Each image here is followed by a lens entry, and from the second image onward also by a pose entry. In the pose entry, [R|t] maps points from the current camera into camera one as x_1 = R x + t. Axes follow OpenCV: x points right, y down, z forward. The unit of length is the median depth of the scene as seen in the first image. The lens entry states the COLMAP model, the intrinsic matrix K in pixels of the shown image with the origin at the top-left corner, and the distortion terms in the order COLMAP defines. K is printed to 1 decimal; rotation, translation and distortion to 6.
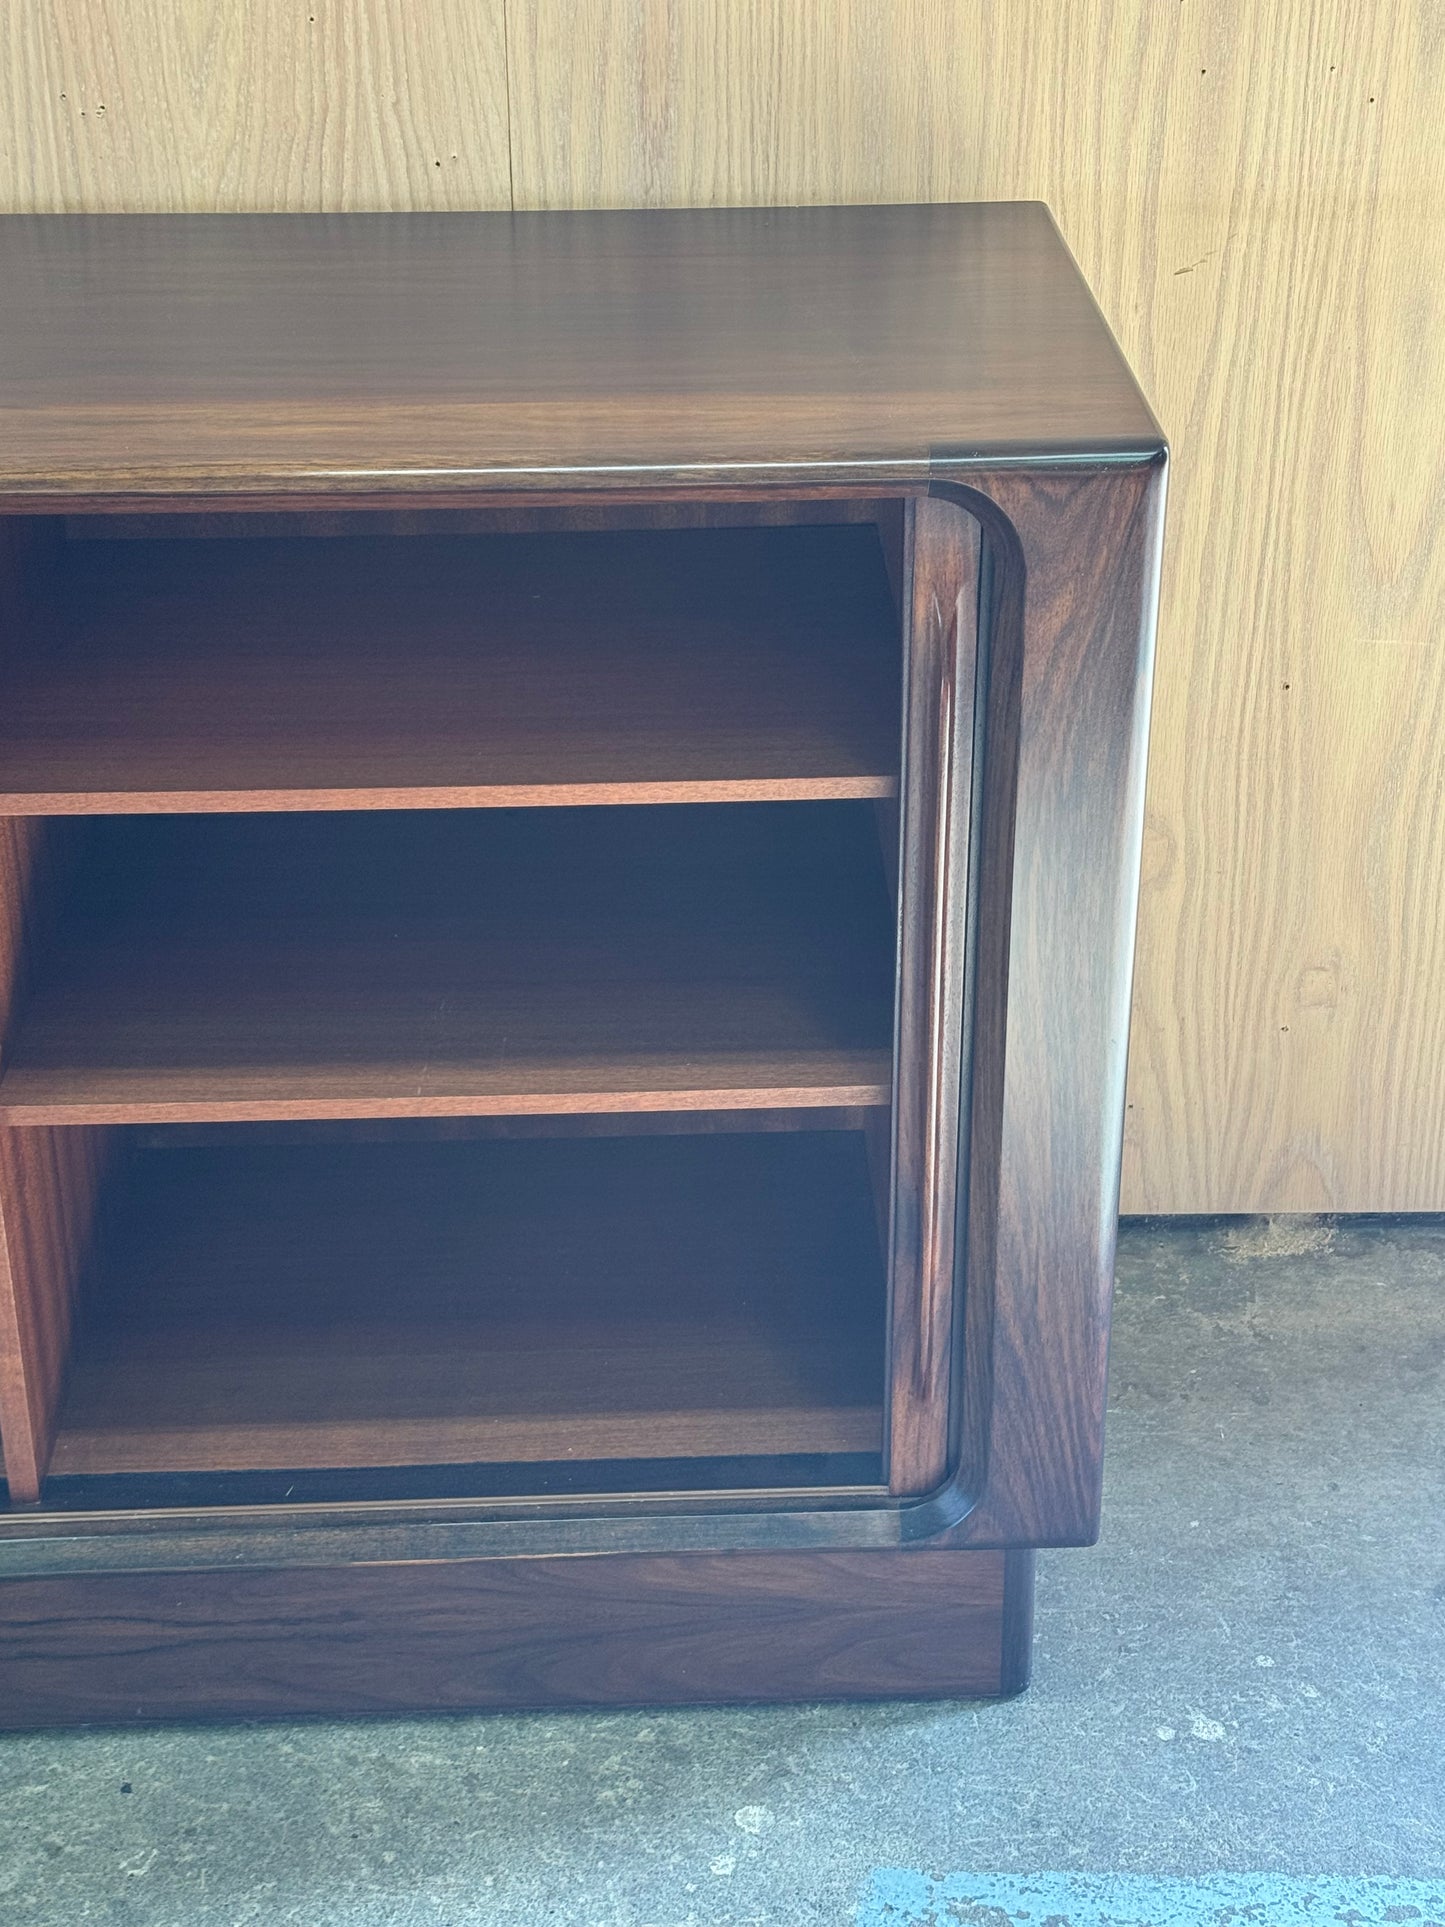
lens RADIAL K [[2990.3, 0, 709.6], [0, 2990.3, 972.6], [0, 0, 1]] dist [0.119791, 0.000000]
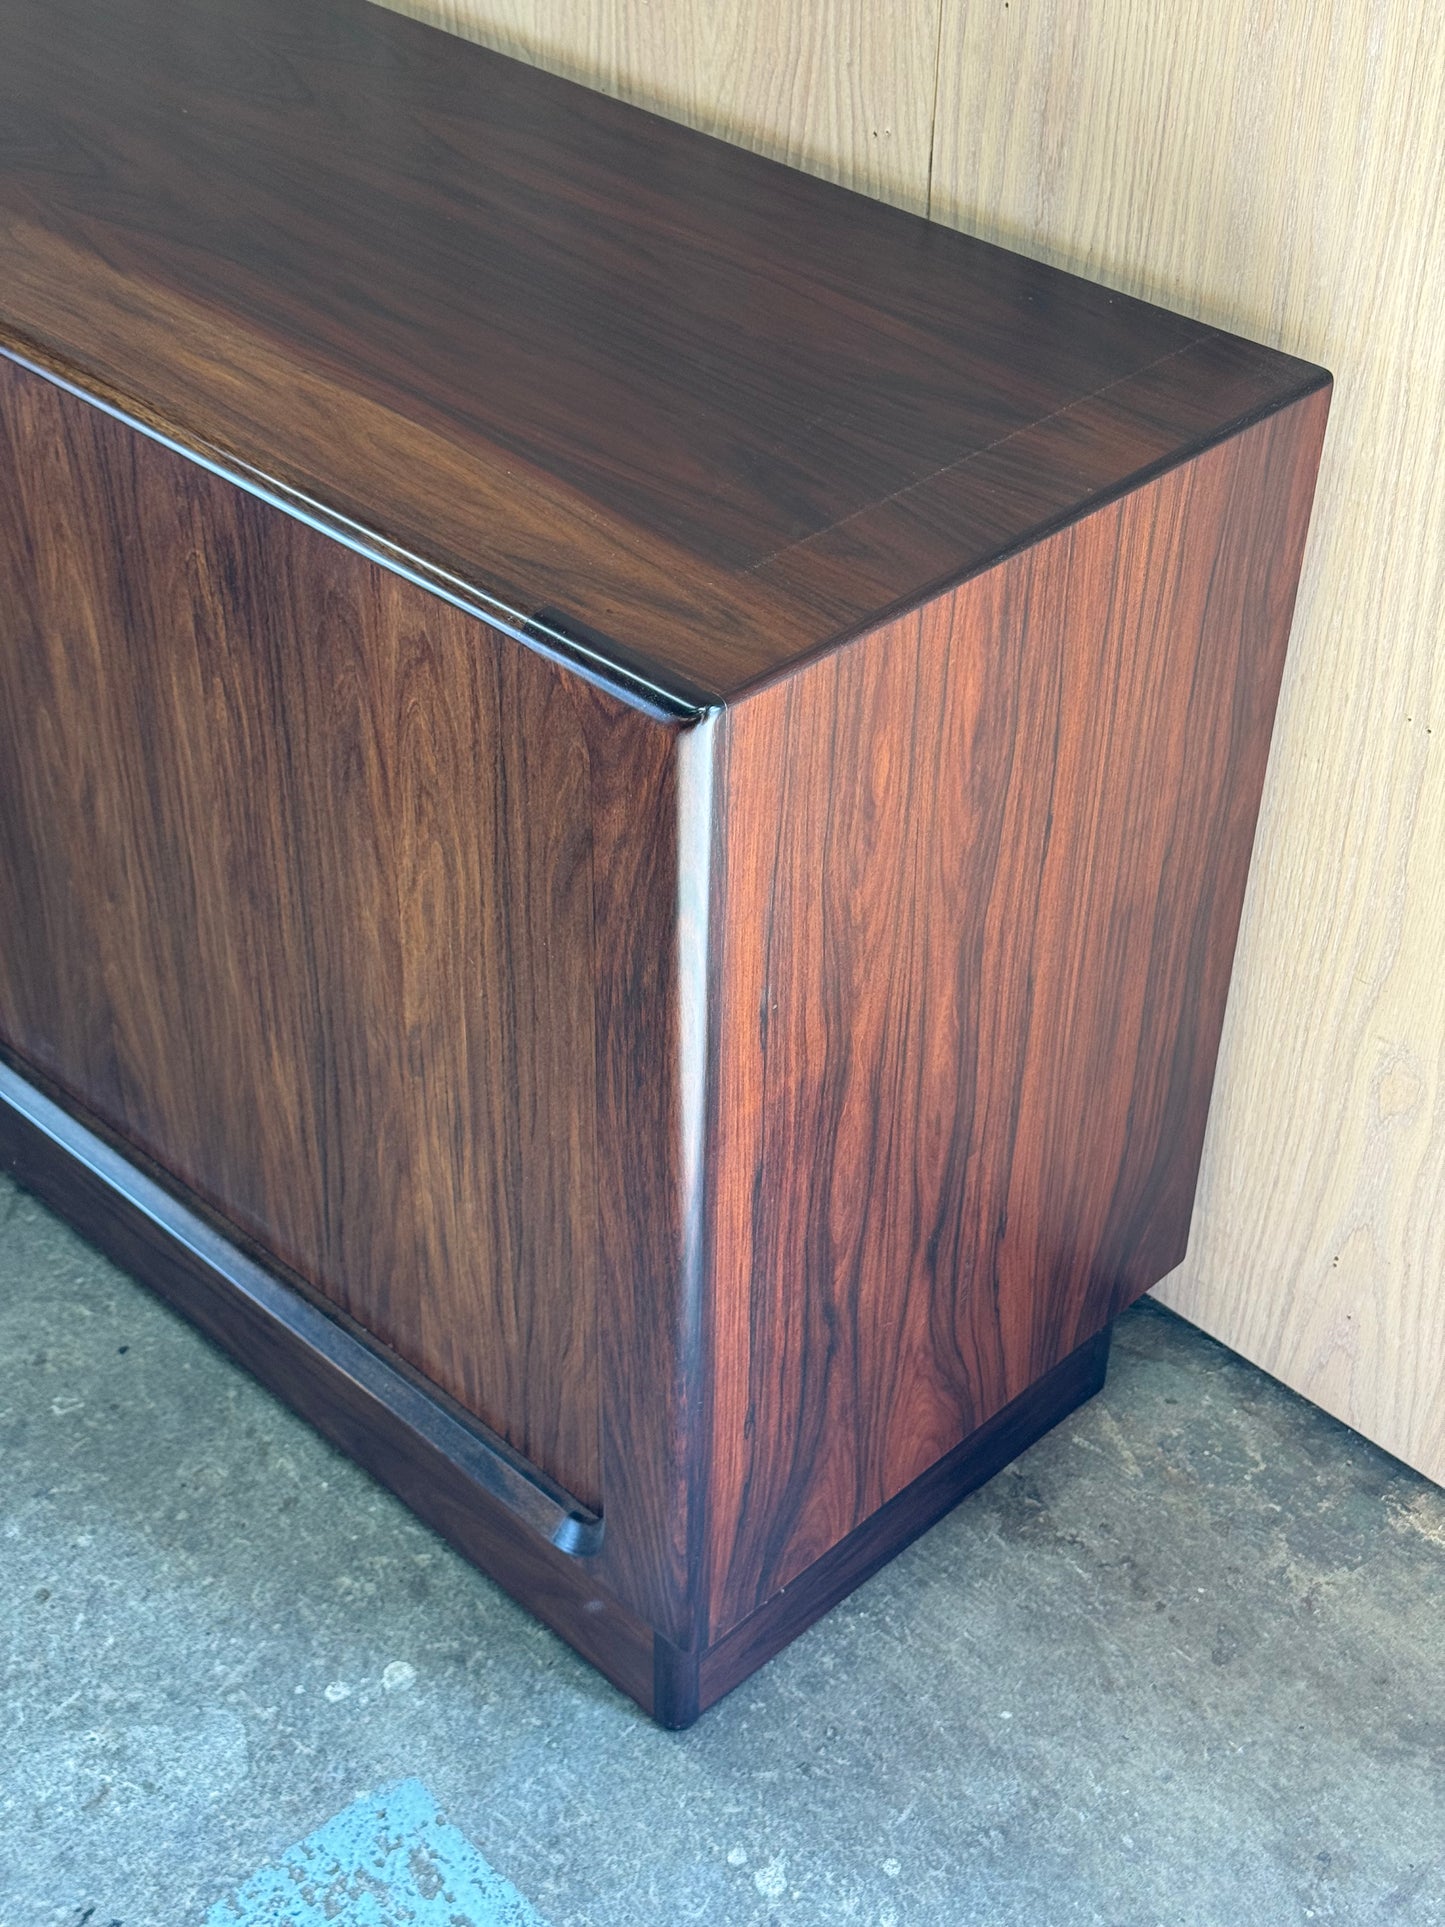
lens RADIAL K [[2660.1, 0, 725.8], [0, 2660.1, 959.4], [0, 0, 1]] dist [0.109555, 0.000000]
pose [[0.691447, 0.457308, -0.559258, 0.500089], [-0.350981, 0.889285, 0.293232, -0.272117], [0.631437, -0.006465, 0.775400, 0.286968]]
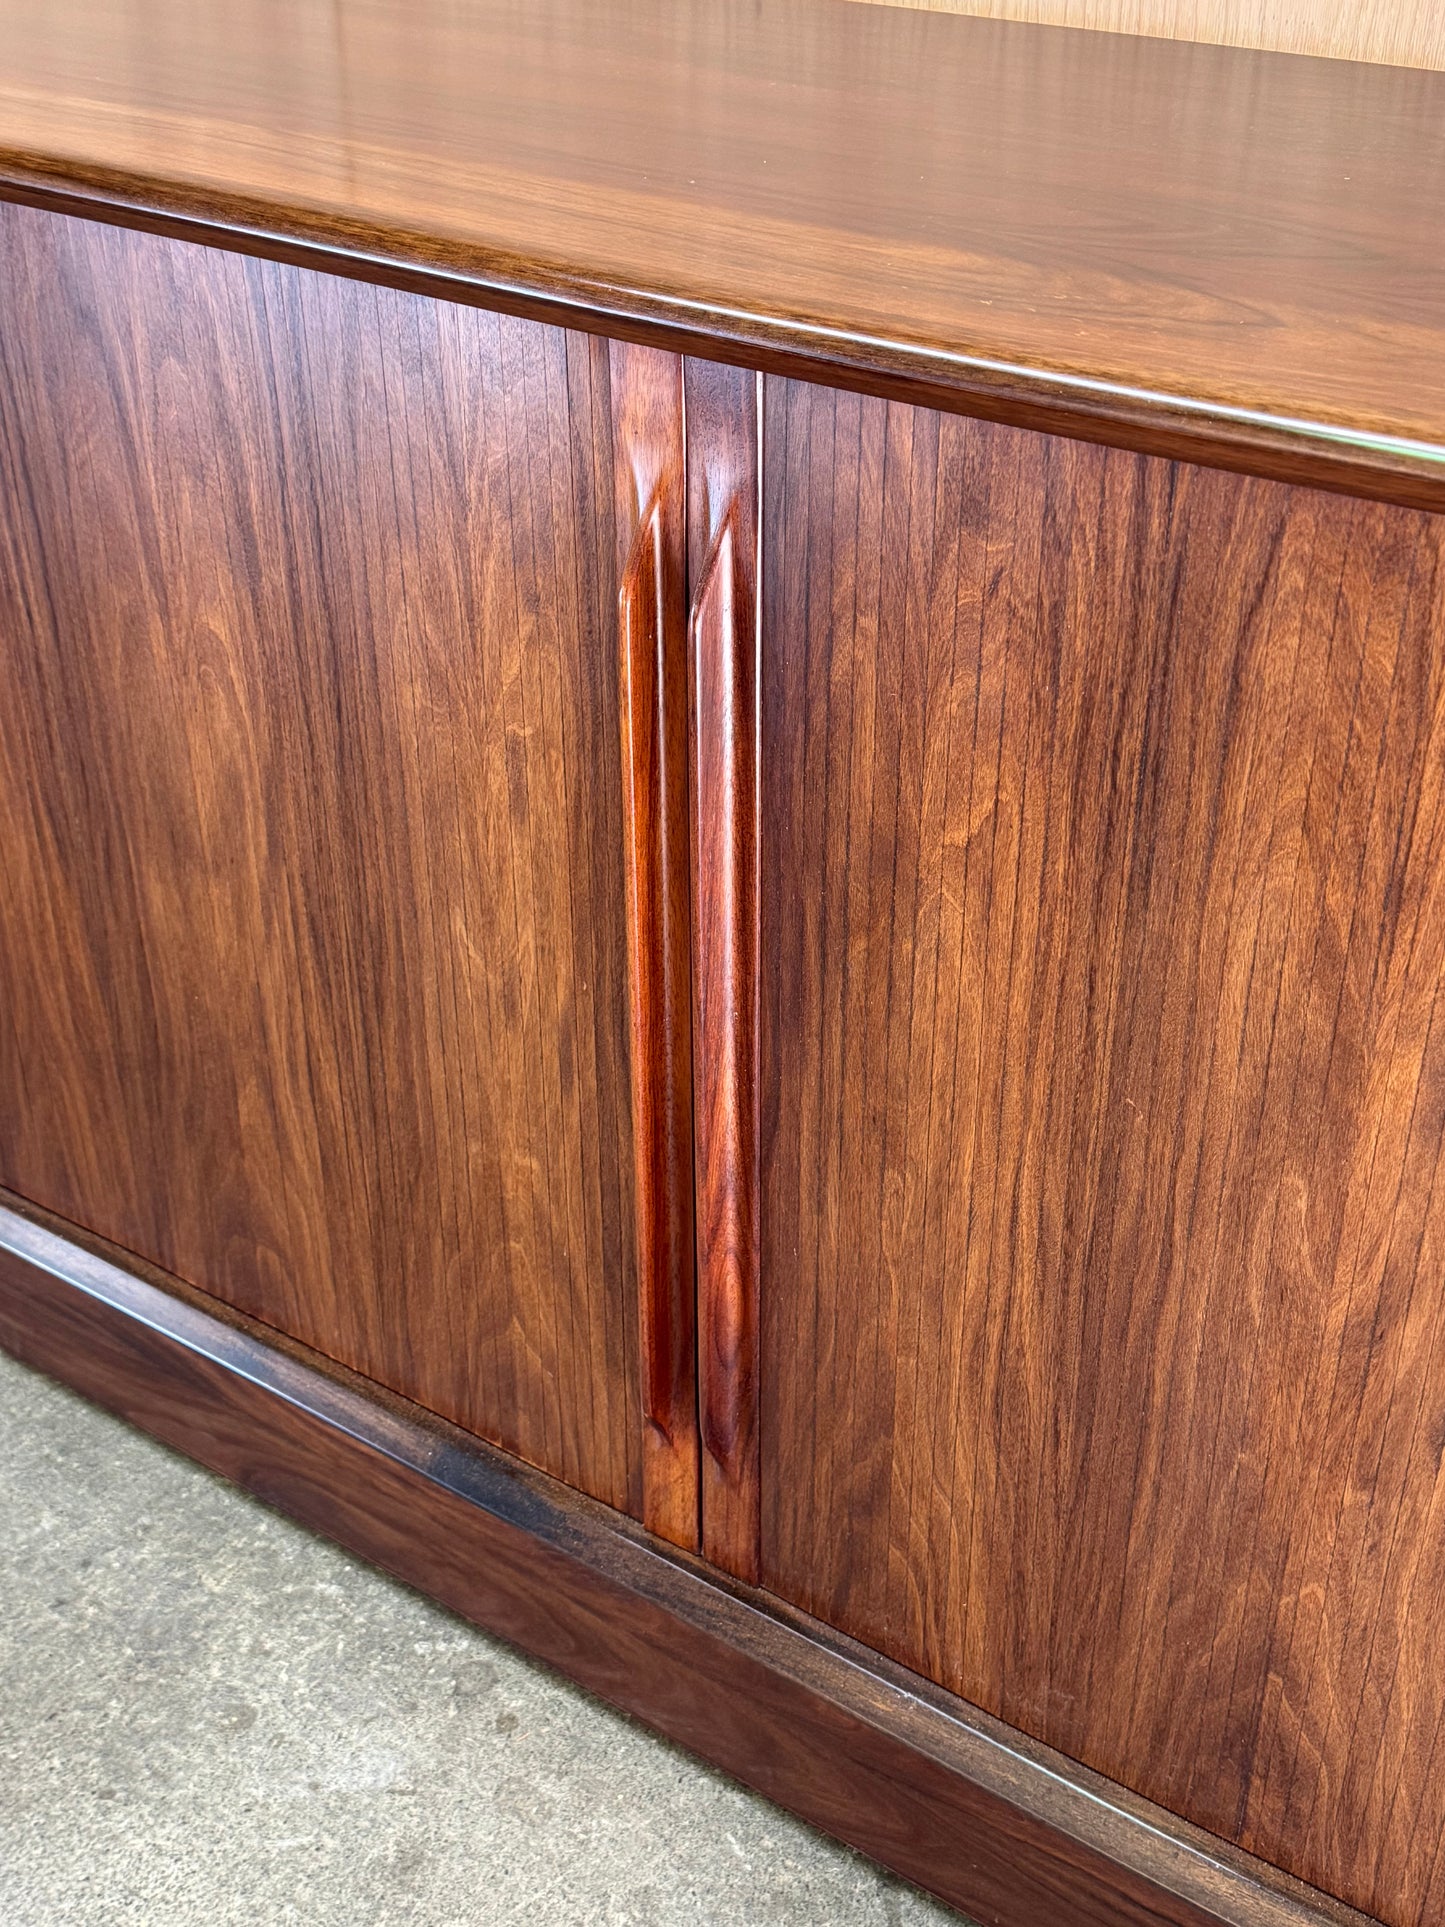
lens RADIAL K [[2265.1, 0, 758.8], [0, 2265.1, 945.9], [0, 0, 1]] dist [0.052973, 0.000000]
pose [[0.798040, 0.317739, -0.512029, -0.080639], [-0.283116, 0.947772, 0.146880, -0.074939], [0.531956, 0.027747, 0.846317, 0.419995]]
